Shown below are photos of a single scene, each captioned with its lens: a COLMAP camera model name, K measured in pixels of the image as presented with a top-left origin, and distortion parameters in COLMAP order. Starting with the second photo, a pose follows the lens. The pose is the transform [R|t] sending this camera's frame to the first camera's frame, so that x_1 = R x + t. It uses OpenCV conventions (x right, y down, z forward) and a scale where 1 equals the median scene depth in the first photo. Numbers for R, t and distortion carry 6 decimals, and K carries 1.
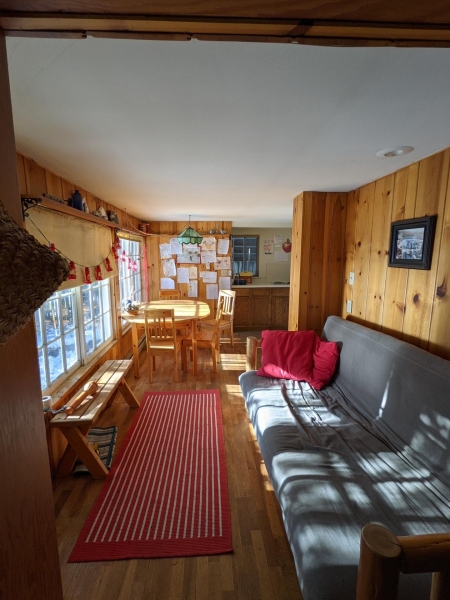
lens RADIAL K [[287.1, 0, 223.3], [0, 287.1, 299.9], [0, 0, 1]] dist [-0.003606, -0.001030]
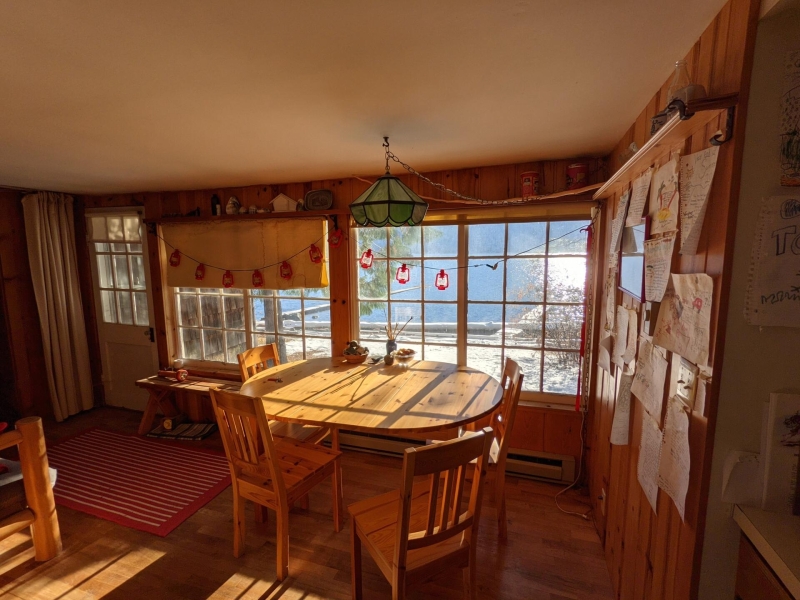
lens RADIAL K [[382.8, 0, 400.3], [0, 382.8, 299.7], [0, 0, 1]] dist [-0.003606, -0.001030]
pose [[-0.375229, 0.121207, -0.918973, 0.522599], [-0.133149, 0.974084, 0.182842, -0.345849], [0.917319, 0.190968, -0.349367, 2.102272]]
